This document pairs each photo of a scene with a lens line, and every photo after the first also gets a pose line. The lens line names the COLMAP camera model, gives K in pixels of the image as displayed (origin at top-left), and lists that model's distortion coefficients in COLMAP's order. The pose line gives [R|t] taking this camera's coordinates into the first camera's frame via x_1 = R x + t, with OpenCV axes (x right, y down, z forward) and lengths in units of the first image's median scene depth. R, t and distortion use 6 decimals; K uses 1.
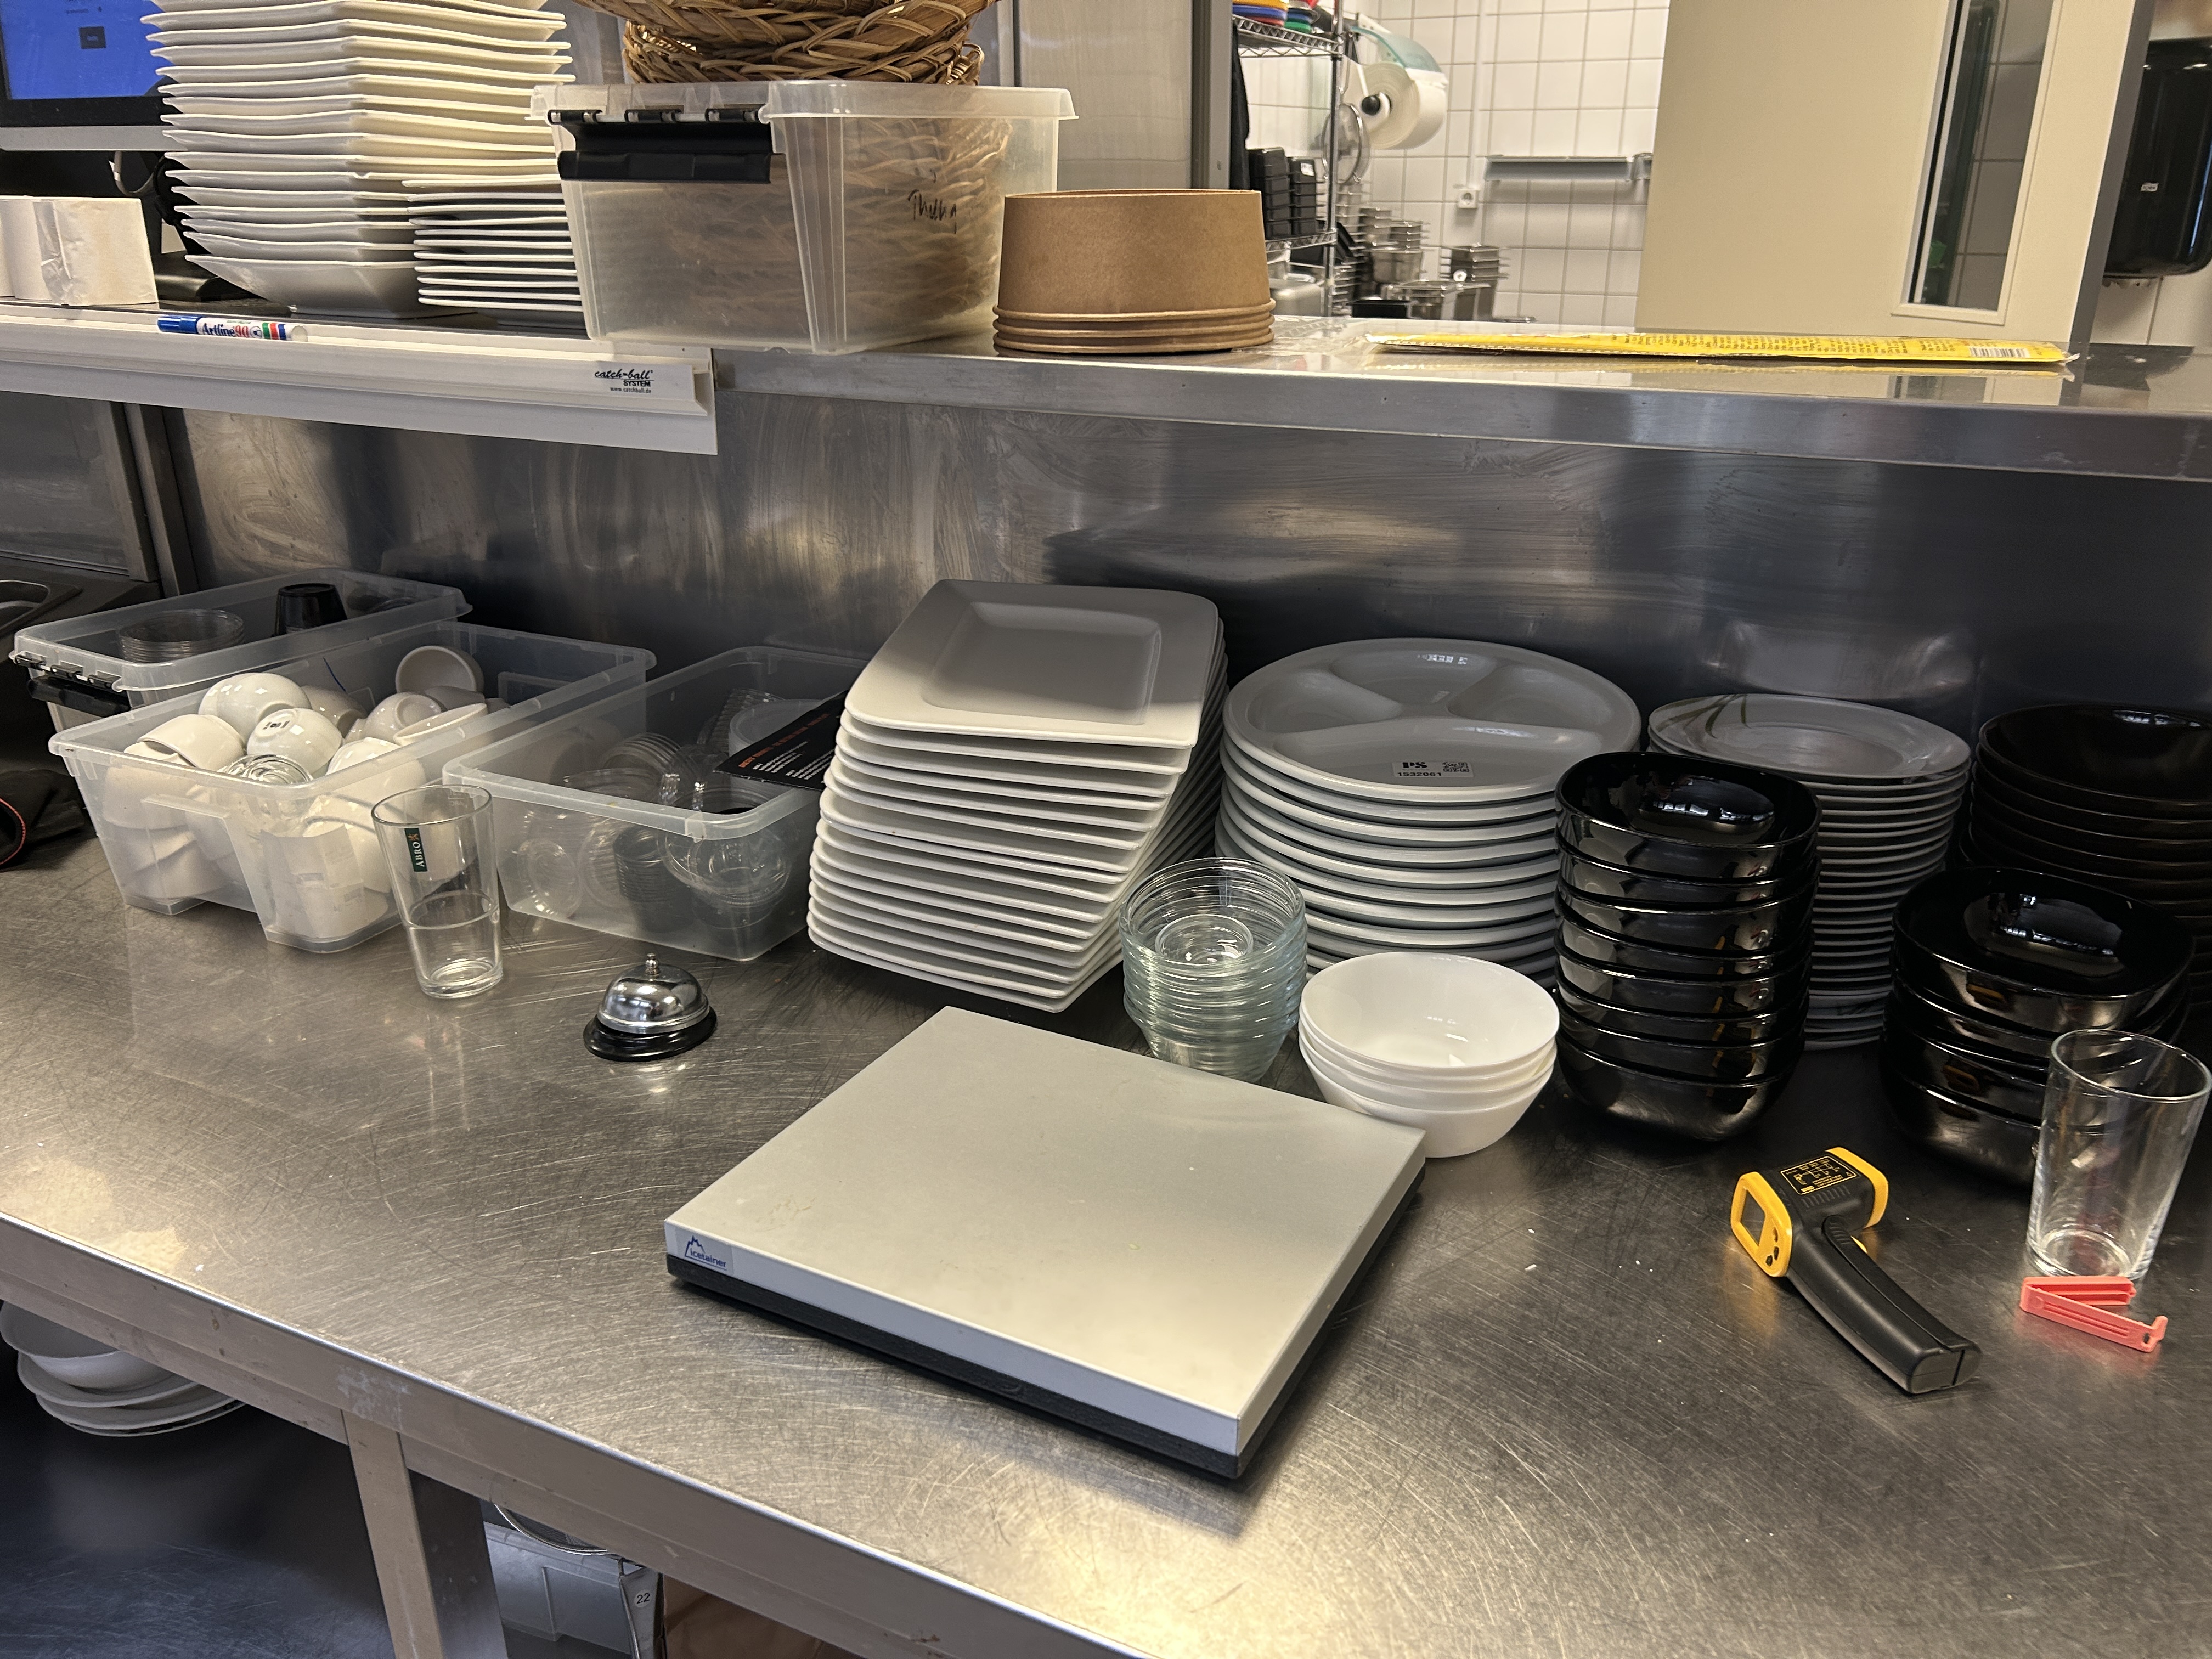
lens RADIAL K [[1672.8, 0, 1110.2], [0, 1672.8, 828.0], [0, 0, 1]] dist [0.043723, -0.051591]
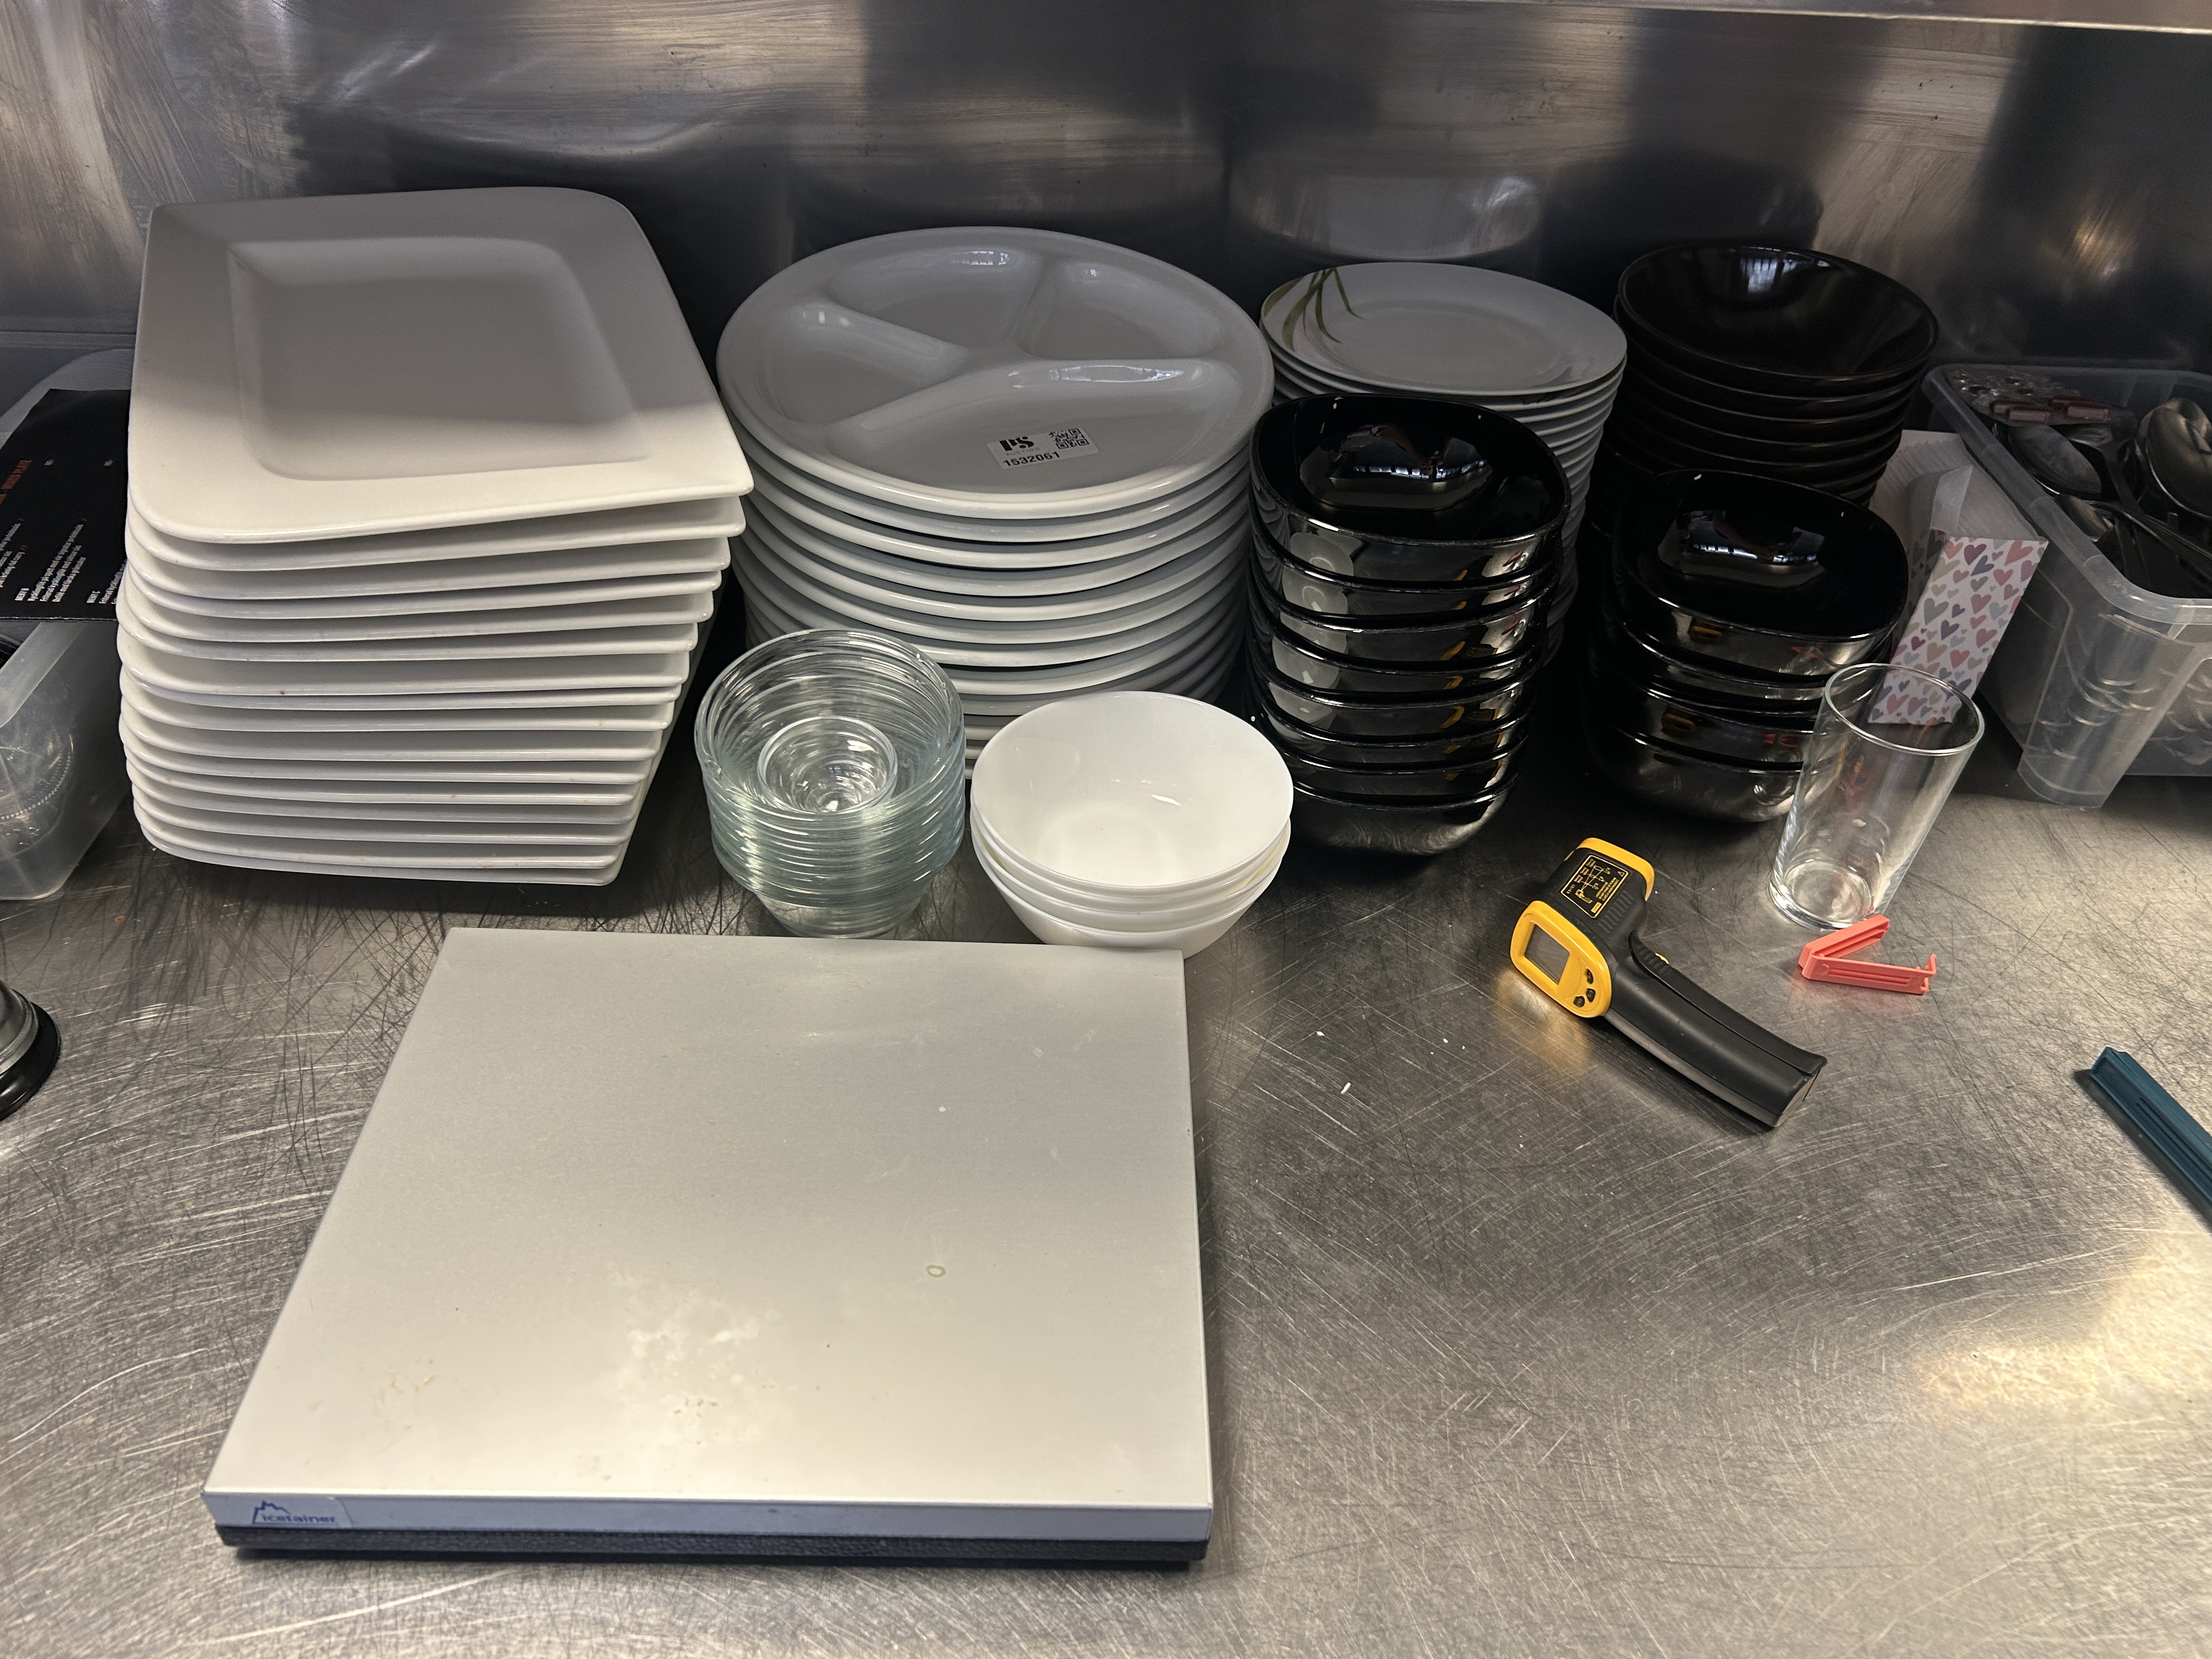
lens RADIAL K [[1672.8, 0, 1102.6], [0, 1672.8, 836.1], [0, 0, 1]] dist [0.043723, -0.051591]
pose [[0.881979, -0.267983, 0.387683, -0.125306], [0.127273, 0.927473, 0.351562, -0.140059], [-0.453778, -0.260729, 0.852118, 0.323447]]
